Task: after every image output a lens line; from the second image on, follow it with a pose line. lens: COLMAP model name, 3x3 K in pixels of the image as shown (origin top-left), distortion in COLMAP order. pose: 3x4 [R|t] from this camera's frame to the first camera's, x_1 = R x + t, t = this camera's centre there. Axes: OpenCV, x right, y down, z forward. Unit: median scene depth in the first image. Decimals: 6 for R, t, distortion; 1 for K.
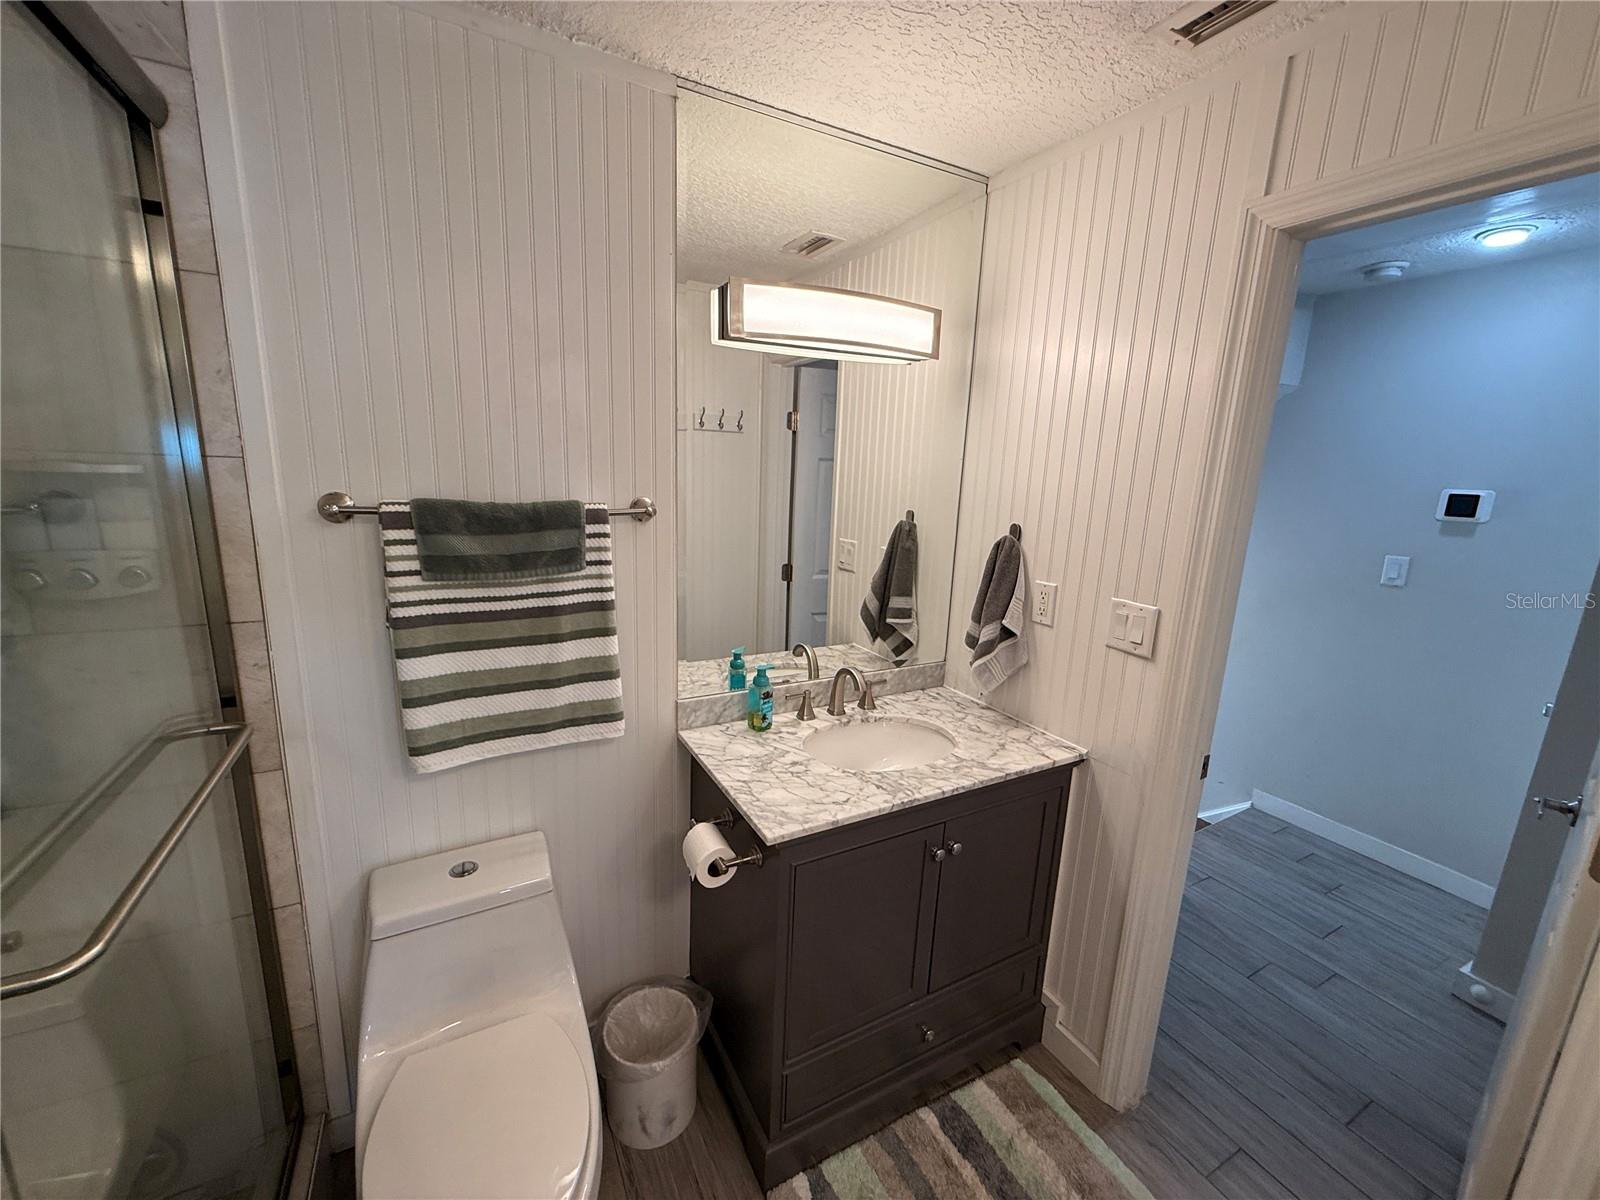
lens RADIAL K [[637.0, 0, 794.7], [0, 637.0, 601.4], [0, 0, 1]] dist [-0.001070, -0.000090]
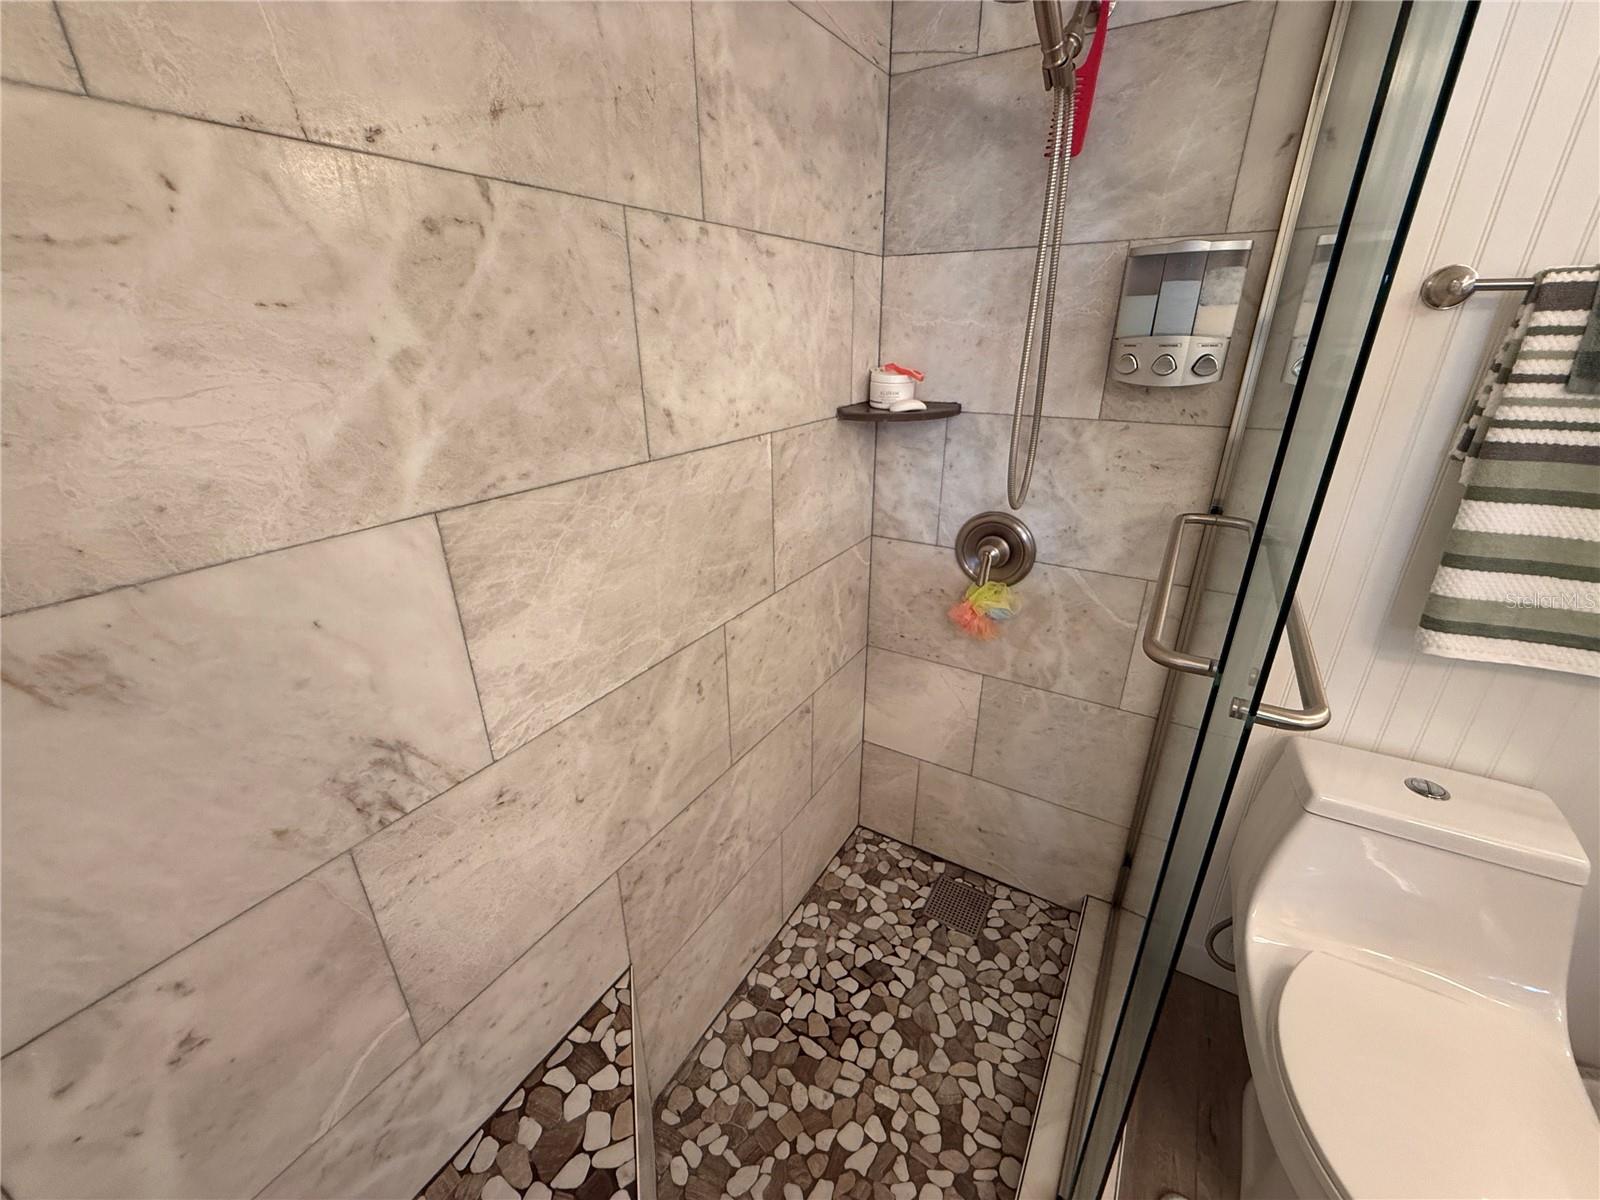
lens RADIAL K [[637.0, 0, 802.3], [0, 637.0, 582.9], [0, 0, 1]] dist [-0.001070, -0.000090]
pose [[0.520327, 0.290271, -0.803120, -0.368127], [-0.155299, 0.956940, 0.245251, 0.111827], [0.839727, -0.002887, 0.543000, -0.048198]]
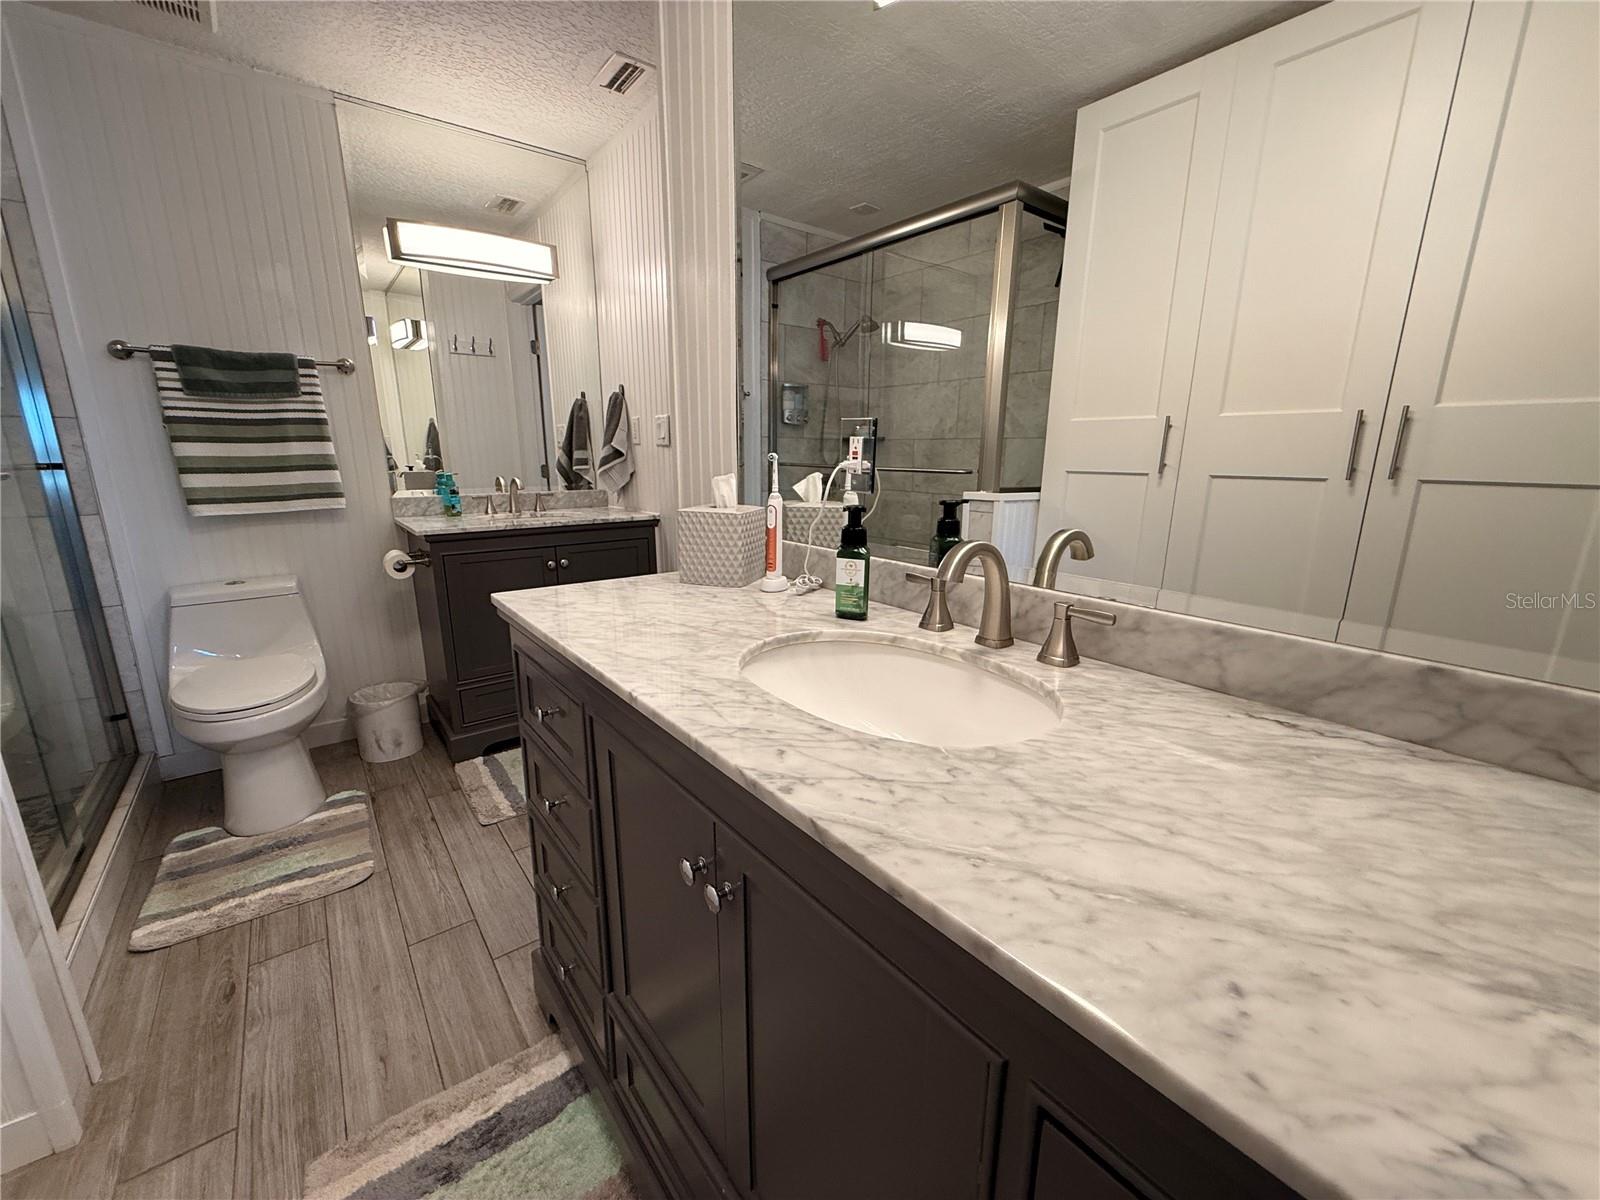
lens RADIAL K [[637.0, 0, 796.3], [0, 637.0, 601.3], [0, 0, 1]] dist [-0.001070, -0.000090]
pose [[0.983606, -0.073251, 0.164785, 0.621145], [0.068496, 0.997059, 0.034361, 0.511563], [-0.166817, -0.022510, 0.985731, -0.846181]]
